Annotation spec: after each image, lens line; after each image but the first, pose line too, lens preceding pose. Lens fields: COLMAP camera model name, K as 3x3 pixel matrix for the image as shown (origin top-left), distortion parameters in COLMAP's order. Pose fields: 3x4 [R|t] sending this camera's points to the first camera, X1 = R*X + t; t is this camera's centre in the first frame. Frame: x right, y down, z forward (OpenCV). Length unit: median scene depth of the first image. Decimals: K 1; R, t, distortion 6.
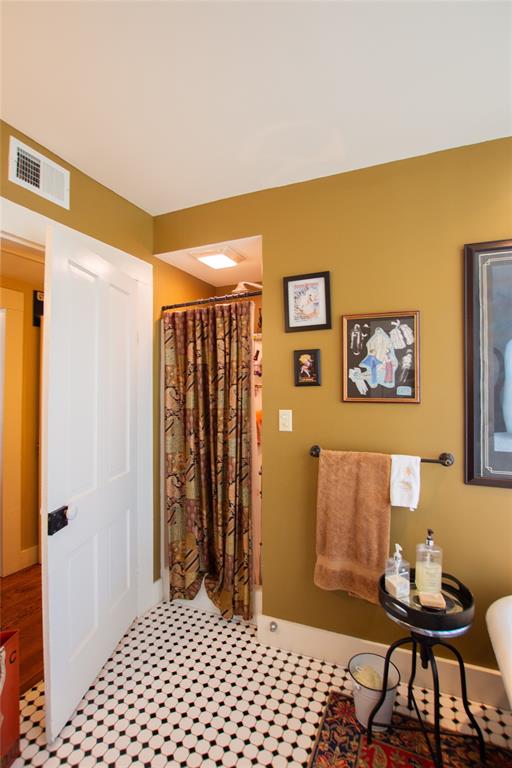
lens RADIAL K [[370.2, 0, 259.3], [0, 370.2, 381.6], [0, 0, 1]] dist [-0.034264, 0.004345]
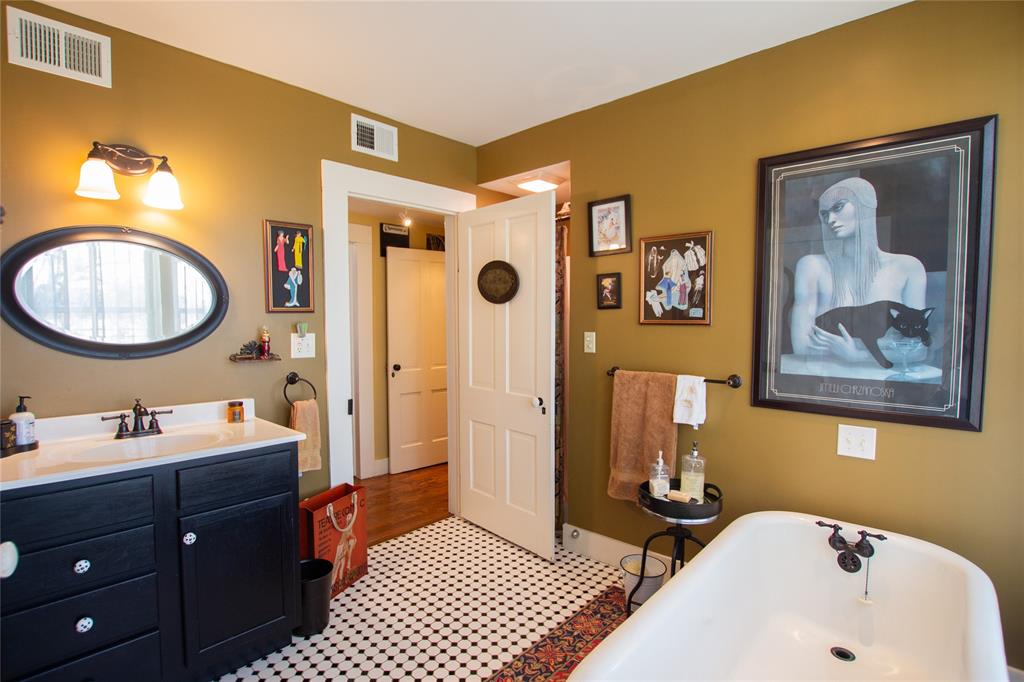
lens RADIAL K [[493.6, 0, 509.3], [0, 493.6, 345.8], [0, 0, 1]] dist [-0.034264, 0.004345]
pose [[0.946015, 0.015667, -0.323745, 0.346773], [0.007801, 0.997441, 0.071066, 0.016061], [0.324030, -0.069755, 0.943472, -0.429732]]
